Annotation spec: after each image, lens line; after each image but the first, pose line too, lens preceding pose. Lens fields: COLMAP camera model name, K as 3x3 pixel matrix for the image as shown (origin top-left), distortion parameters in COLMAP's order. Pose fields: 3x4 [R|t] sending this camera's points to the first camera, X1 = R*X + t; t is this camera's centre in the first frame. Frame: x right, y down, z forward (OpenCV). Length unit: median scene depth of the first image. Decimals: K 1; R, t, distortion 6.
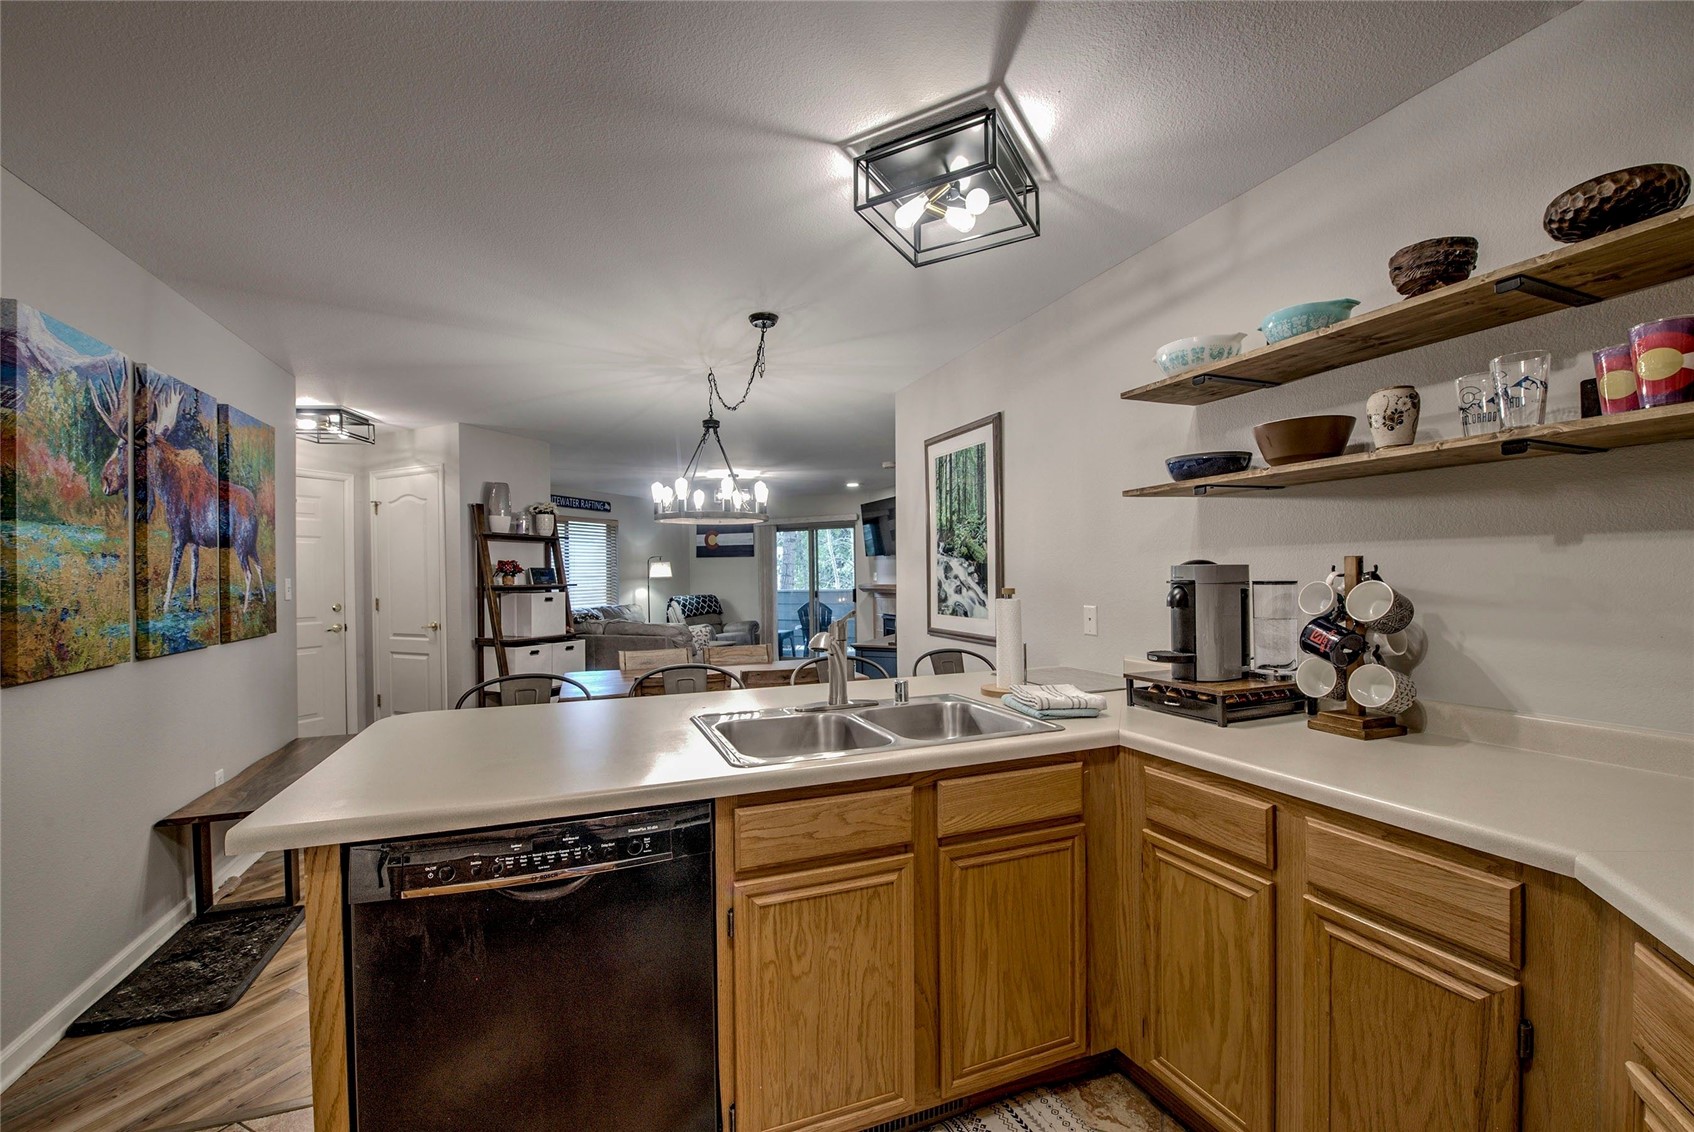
lens RADIAL K [[702.0, 0, 841.1], [0, 702.0, 573.2], [0, 0, 1]] dist [-0.013029, -0.003205]
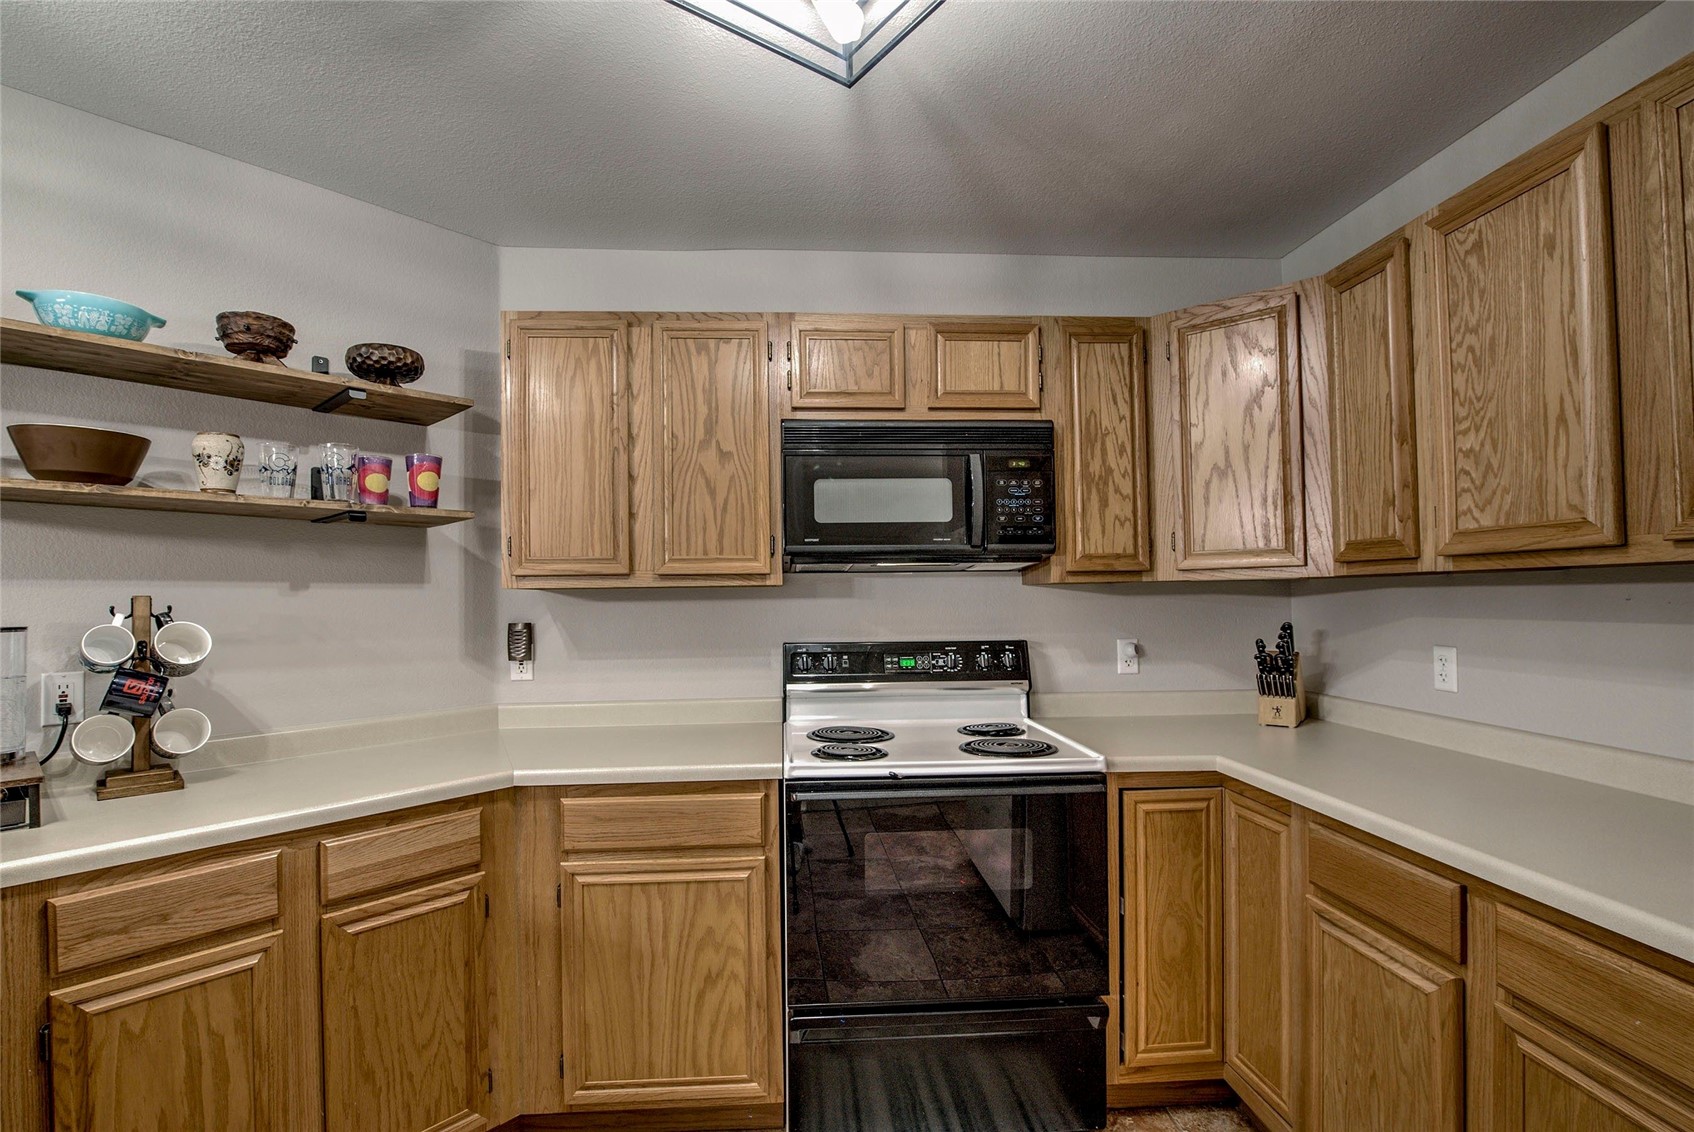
lens RADIAL K [[752.9, 0, 831.6], [0, 752.9, 581.3], [0, 0, 1]] dist [-0.011463, -0.002460]
pose [[-0.449234, 0.038963, 0.892564, -0.604910], [0.021250, 0.999232, -0.032924, 0.008374], [-0.893162, 0.004176, -0.449717, 0.699341]]
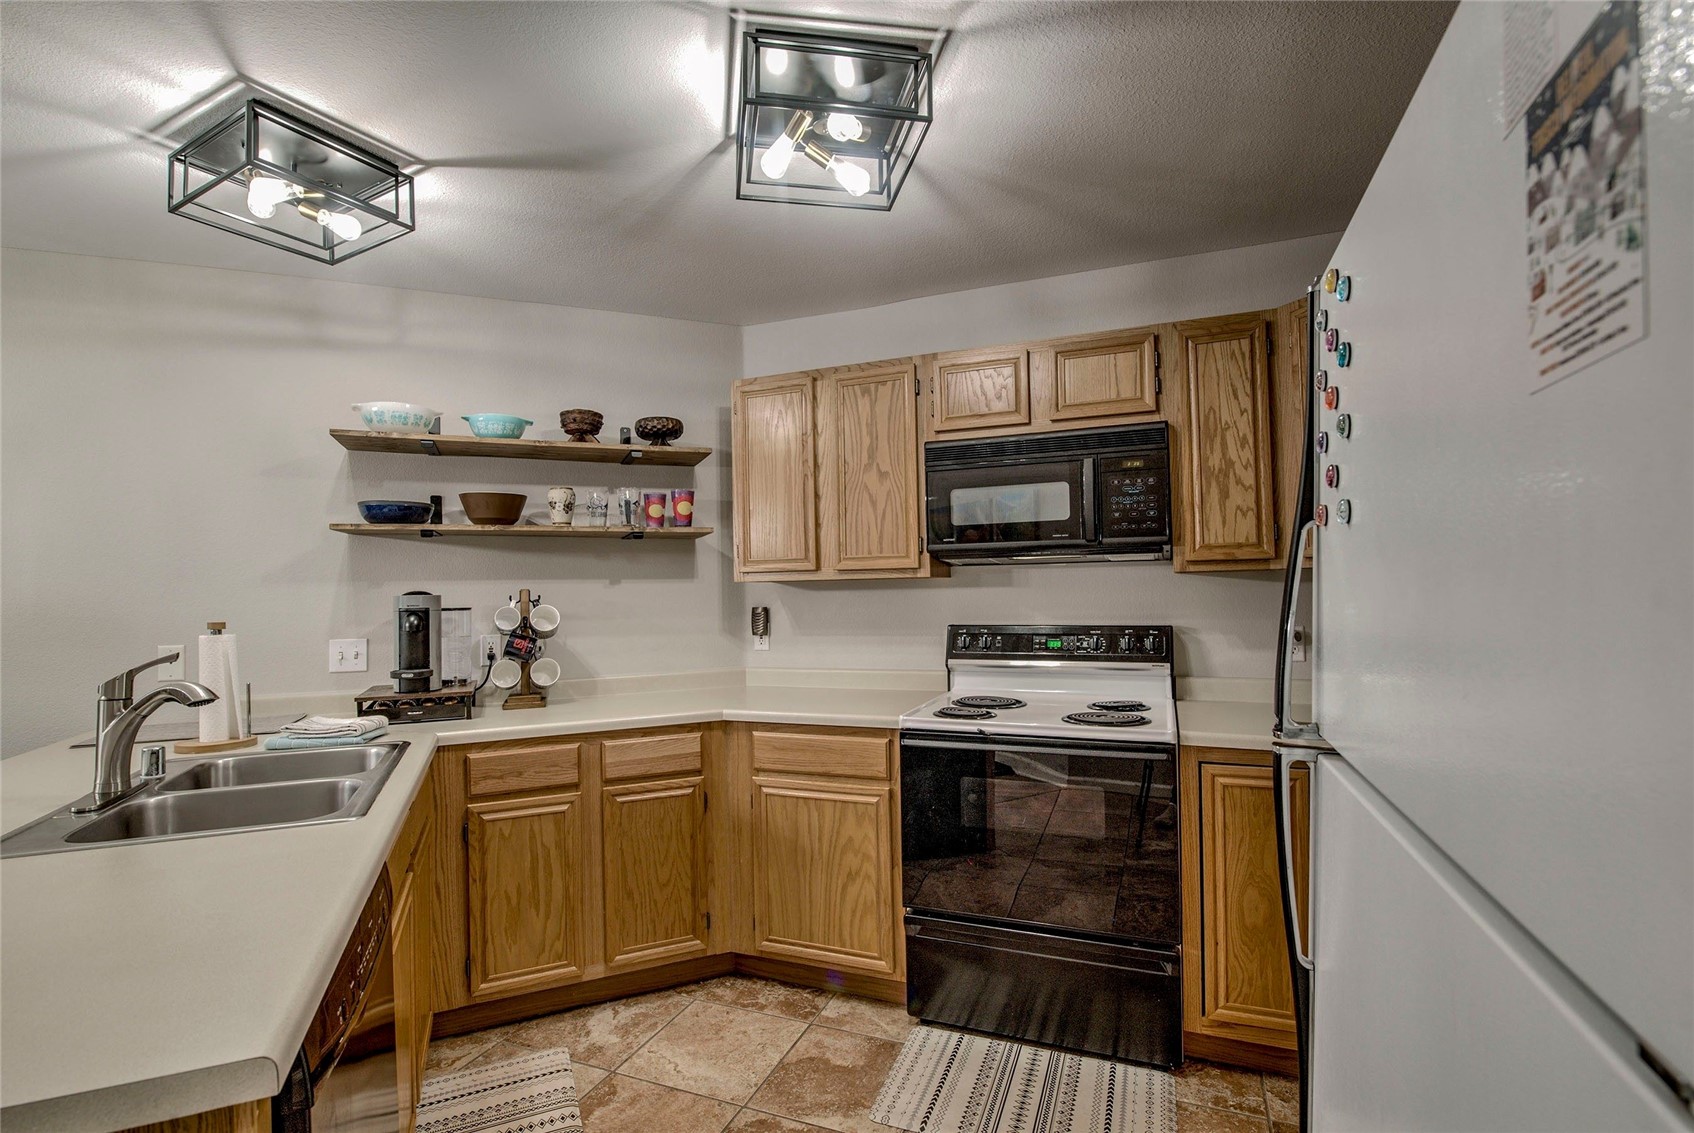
lens RADIAL K [[752.9, 0, 858.5], [0, 752.9, 569.3], [0, 0, 1]] dist [-0.011463, -0.002460]
pose [[-0.039027, 0.041330, 0.998383, -1.031373], [0.022745, 0.998922, -0.040463, 0.015726], [-0.998979, 0.021129, -0.039925, 0.376160]]
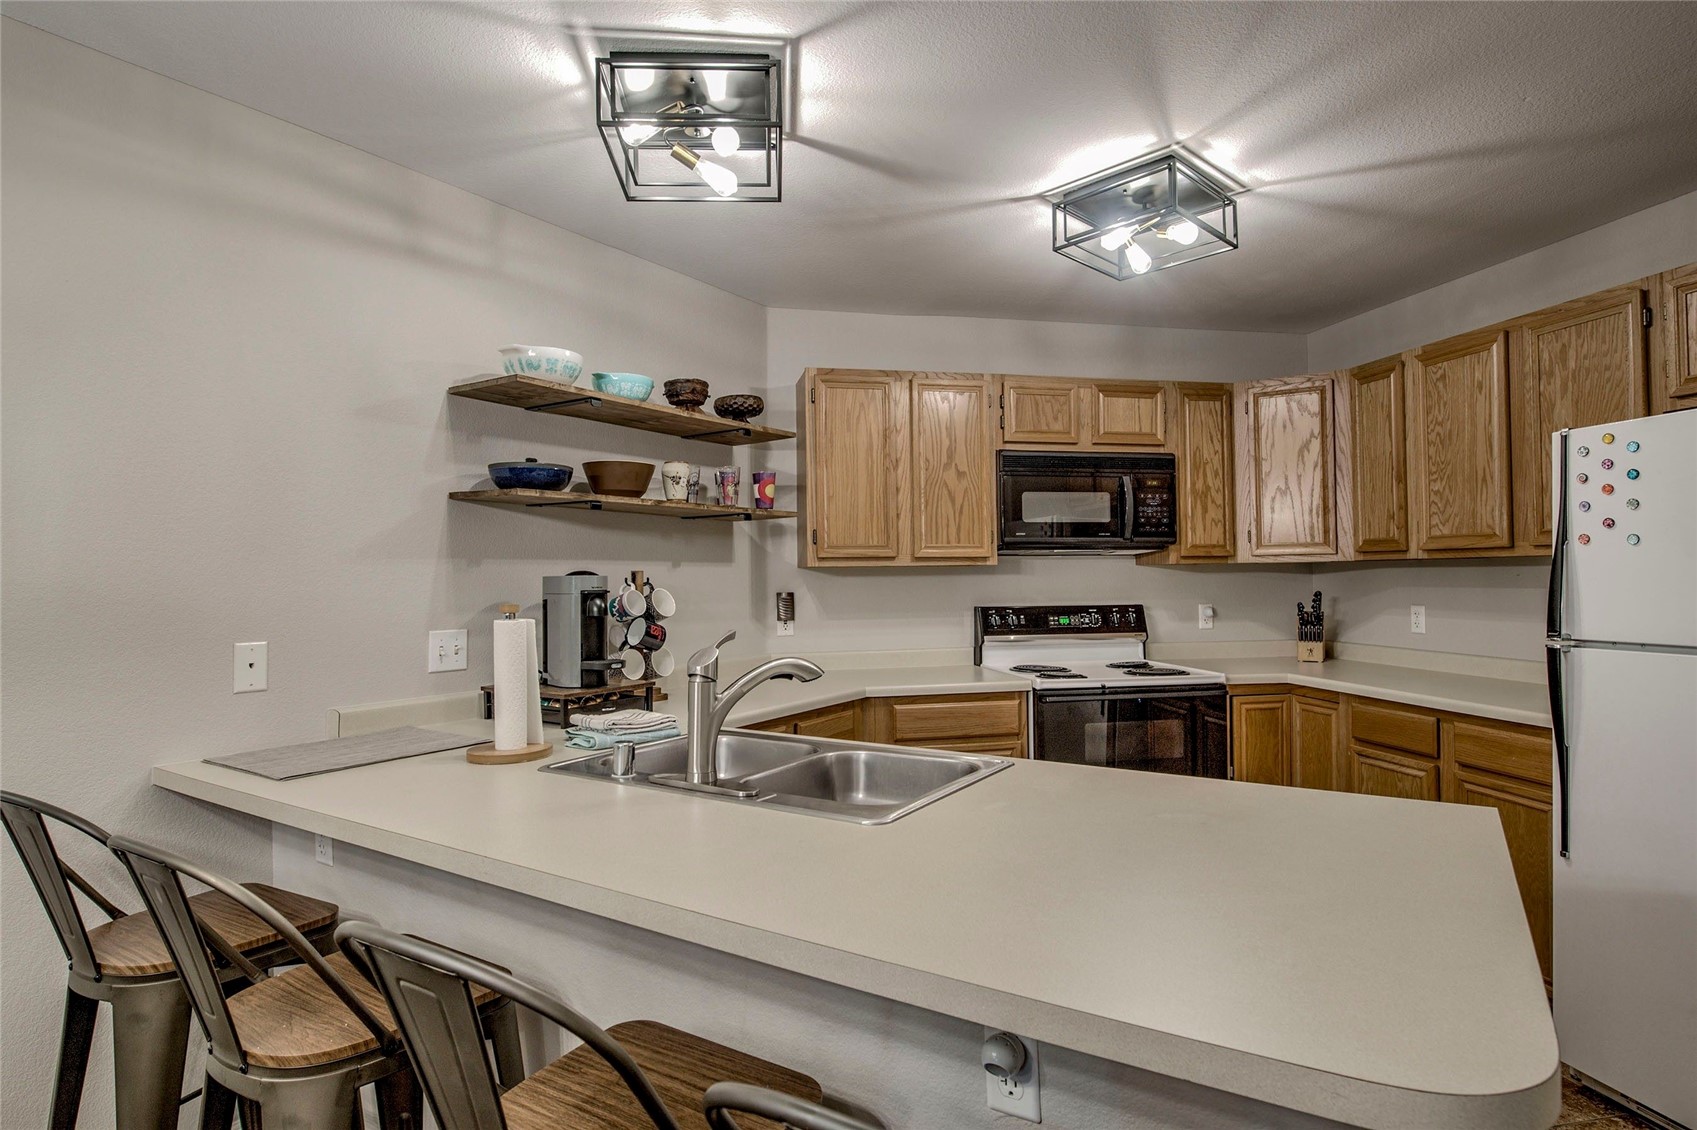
lens RADIAL K [[847.2, 0, 859.8], [0, 847.2, 558.7], [0, 0, 1]] dist [-0.007134, -0.000660]
pose [[-0.565169, 0.035536, 0.824210, -0.976395], [0.020512, 0.999368, -0.029022, 0.008960], [-0.824720, 0.000504, -0.565541, 1.751895]]
